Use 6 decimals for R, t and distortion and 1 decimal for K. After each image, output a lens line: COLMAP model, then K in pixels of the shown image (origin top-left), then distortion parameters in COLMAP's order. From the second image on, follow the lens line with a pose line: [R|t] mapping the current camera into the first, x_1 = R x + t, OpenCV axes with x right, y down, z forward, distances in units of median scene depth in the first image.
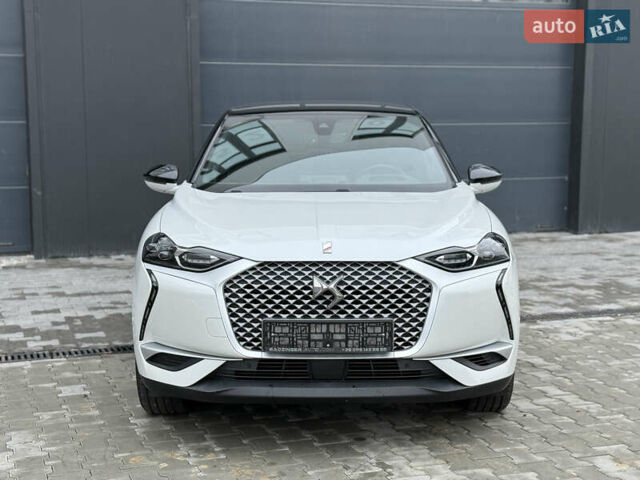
lens RADIAL K [[1011.7, 0, 320.0], [0, 1011.7, 240.0], [0, 0, 1]] dist [0.143856, -0.128578]
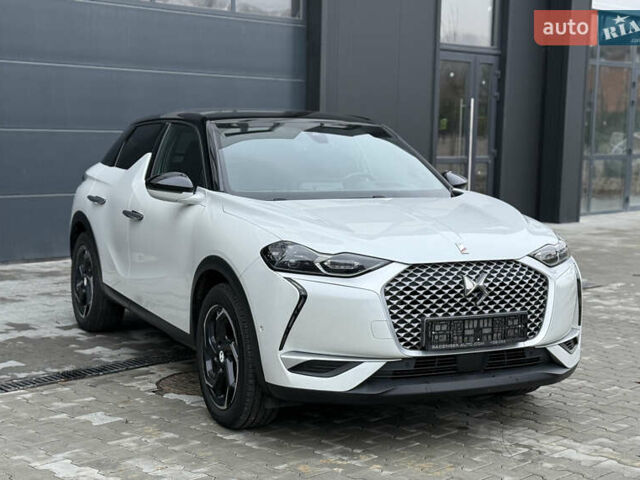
lens RADIAL K [[1075.2, 0, 320.0], [0, 1075.2, 240.0], [0, 0, 1]] dist [0.106658, -0.029183]
pose [[0.900041, -0.030357, 0.434746, -0.625179], [0.036608, 0.999312, -0.006009, -0.000424], [-0.434265, 0.021324, 0.900533, 0.043010]]
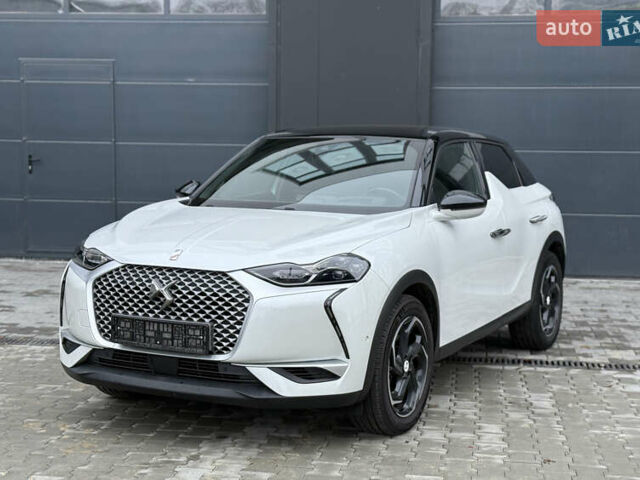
lens RADIAL K [[1075.2, 0, 320.0], [0, 1075.2, 240.0], [0, 0, 1]] dist [0.106658, -0.029183]
pose [[0.889620, 0.056079, -0.453245, 0.684160], [-0.070651, 0.997384, -0.015269, -0.002336], [0.451203, 0.045606, 0.891255, 0.021143]]
